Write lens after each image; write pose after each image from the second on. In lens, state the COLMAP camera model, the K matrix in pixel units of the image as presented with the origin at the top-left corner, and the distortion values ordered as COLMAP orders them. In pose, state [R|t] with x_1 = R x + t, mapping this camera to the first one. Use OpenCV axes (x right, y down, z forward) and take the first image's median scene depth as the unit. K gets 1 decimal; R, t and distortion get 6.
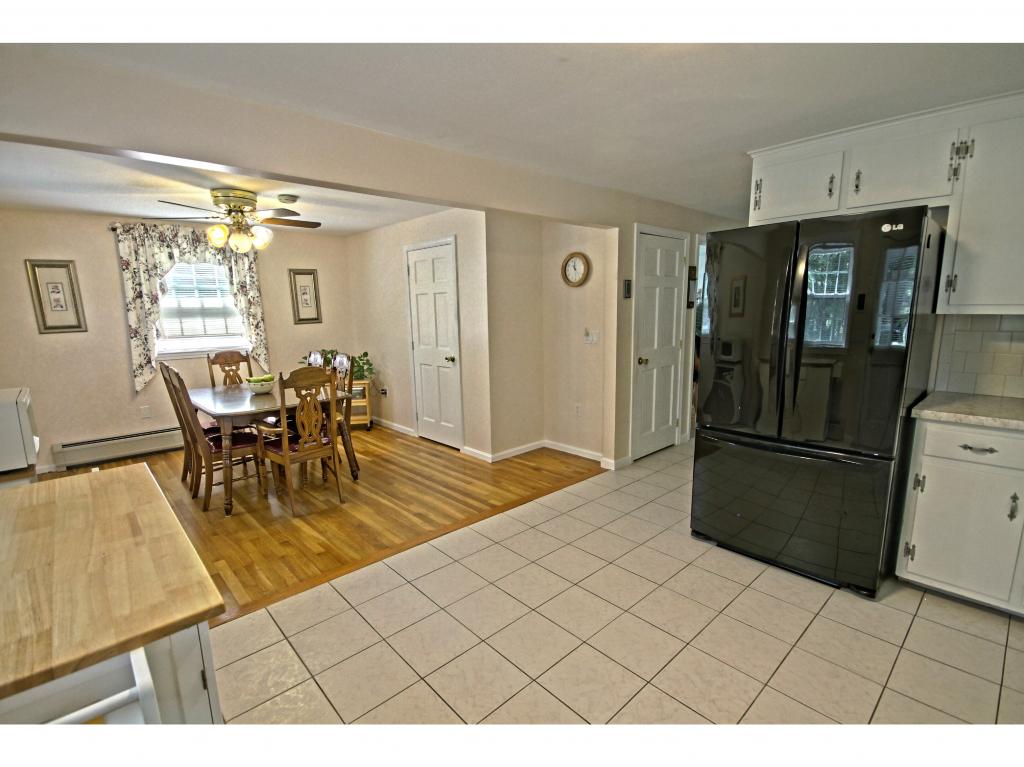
lens RADIAL K [[480.5, 0, 508.1], [0, 480.5, 393.7], [0, 0, 1]] dist [0.001938, 0.000310]
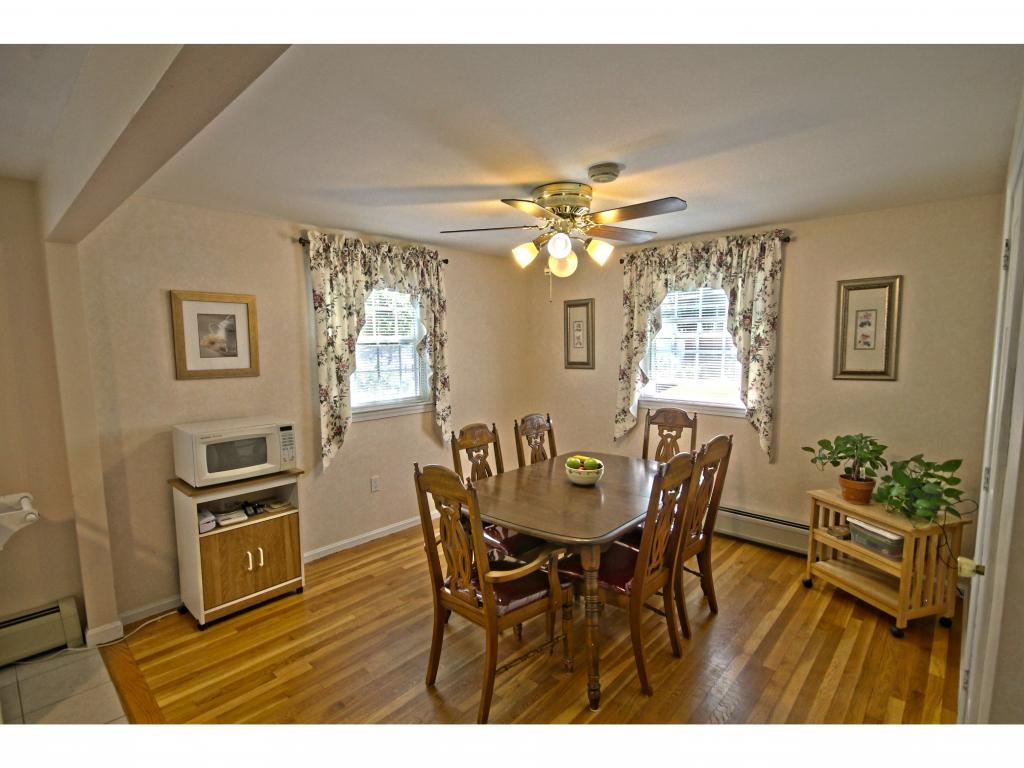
lens RADIAL K [[498.8, 0, 509.9], [0, 498.8, 397.1], [0, 0, 1]] dist [0.008662, 0.000419]
pose [[0.078272, 0.133251, -0.987987, 0.124134], [-0.171879, 0.977991, 0.118286, -0.153277], [0.982004, 0.160555, 0.099453, 0.686446]]
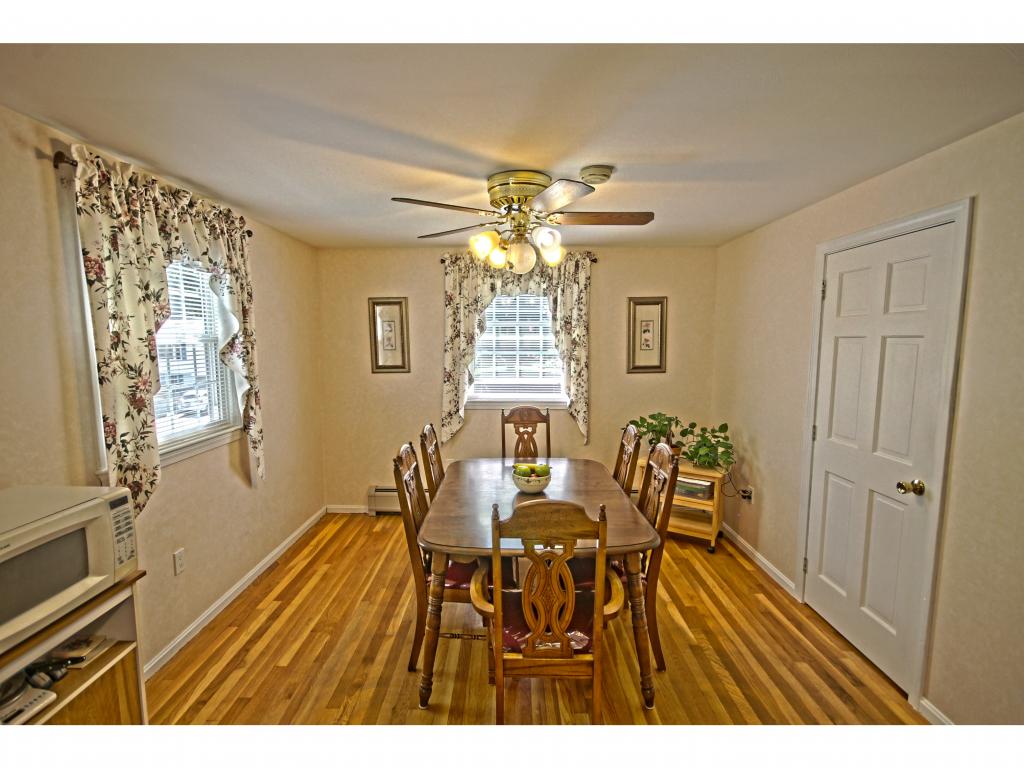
lens RADIAL K [[480.5, 0, 508.1], [0, 480.5, 394.2], [0, 0, 1]] dist [0.001938, 0.000310]
pose [[0.725033, 0.097046, -0.681843, -0.094408], [-0.137018, 0.990557, -0.004713, -0.101859], [0.674947, 0.096841, 0.731484, 0.422630]]
